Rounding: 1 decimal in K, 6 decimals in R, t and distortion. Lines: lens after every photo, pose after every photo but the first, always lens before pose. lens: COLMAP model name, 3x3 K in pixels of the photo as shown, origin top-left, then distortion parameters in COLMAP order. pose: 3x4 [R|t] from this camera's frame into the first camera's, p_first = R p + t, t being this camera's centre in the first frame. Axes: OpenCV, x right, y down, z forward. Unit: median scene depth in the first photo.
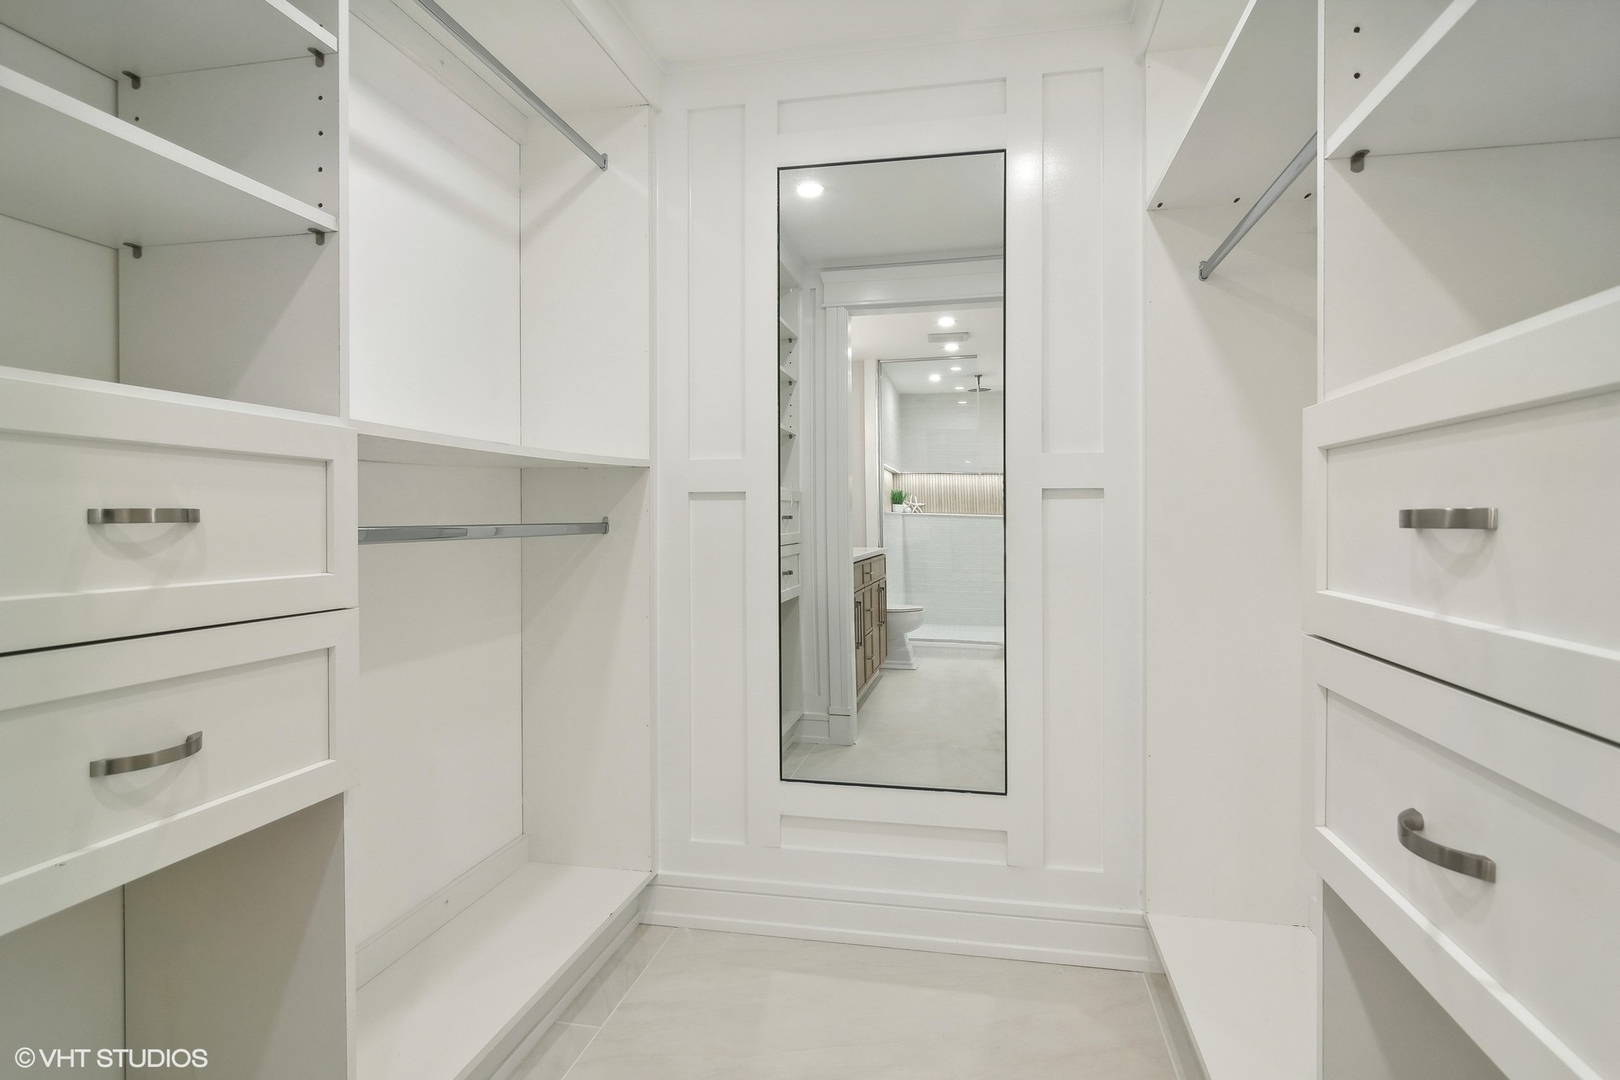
lens RADIAL K [[900.3, 0, 807.7], [0, 900.3, 521.7], [0, 0, 1]] dist [-0.001869, -0.000563]
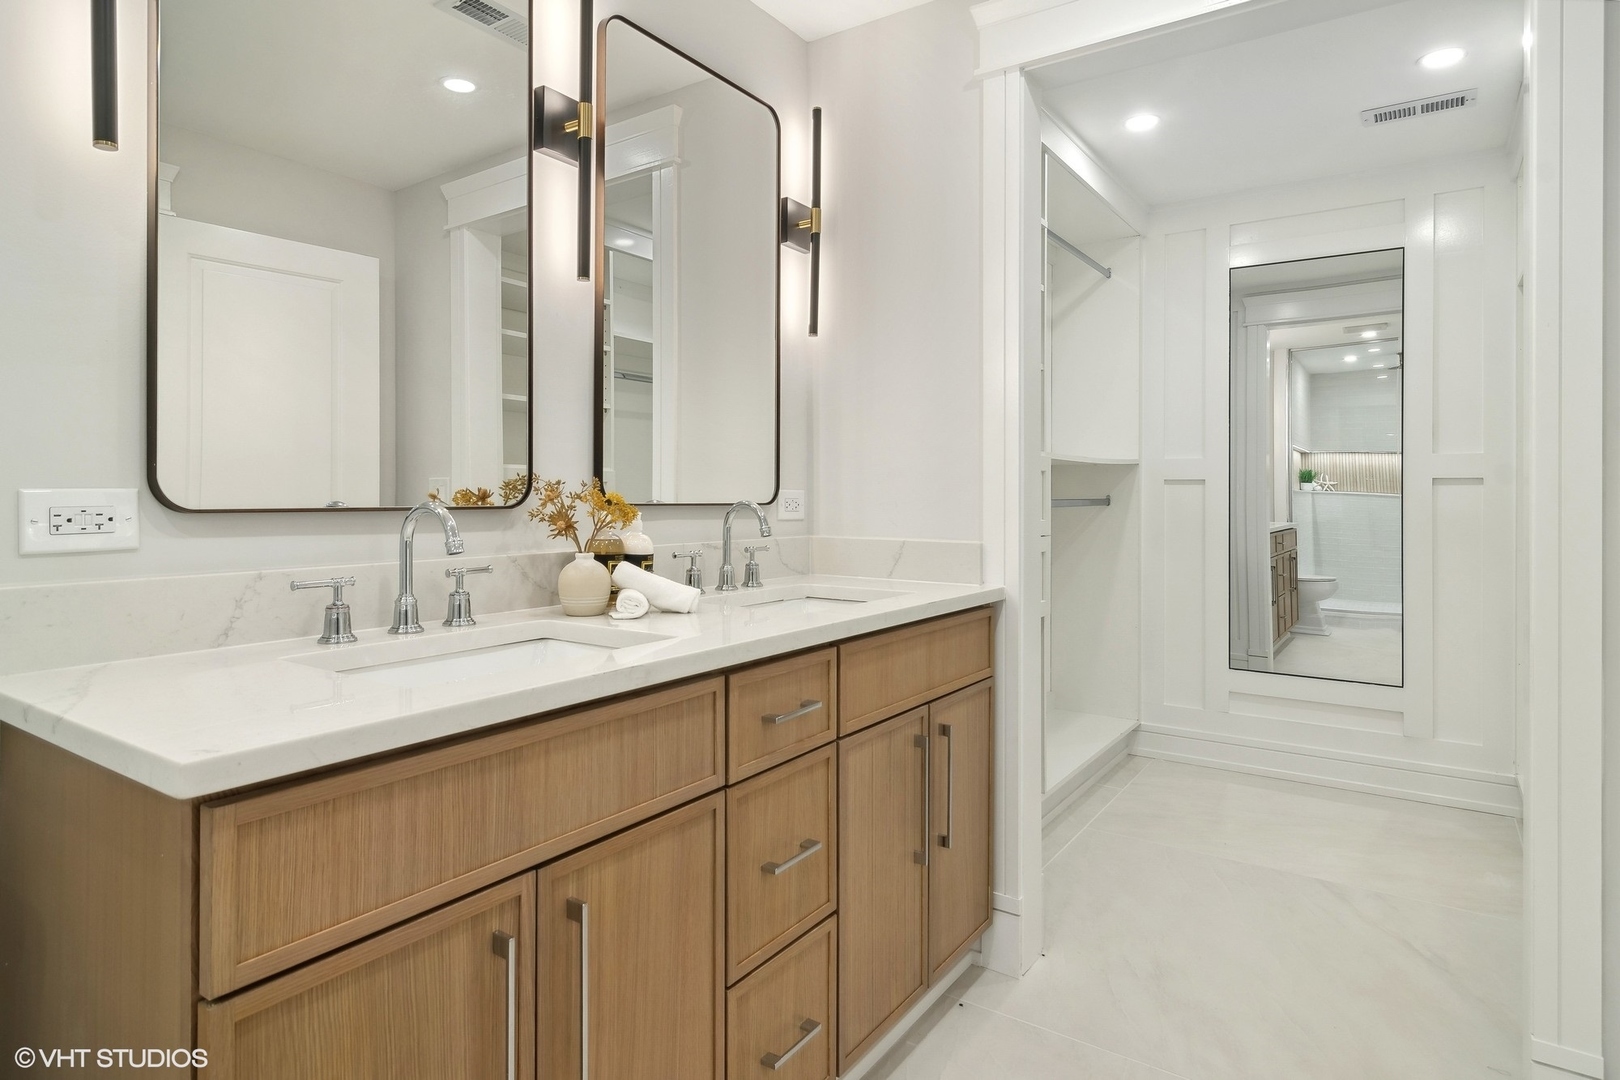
lens RADIAL K [[898.0, 0, 826.2], [0, 898.0, 495.0], [0, 0, 1]] dist [0.035295, -0.000406]
pose [[0.927737, 0.005979, -0.373187, -0.043331], [-0.007019, 0.999974, -0.001427, 0.000052], [0.373169, 0.003943, 0.927755, -0.320053]]
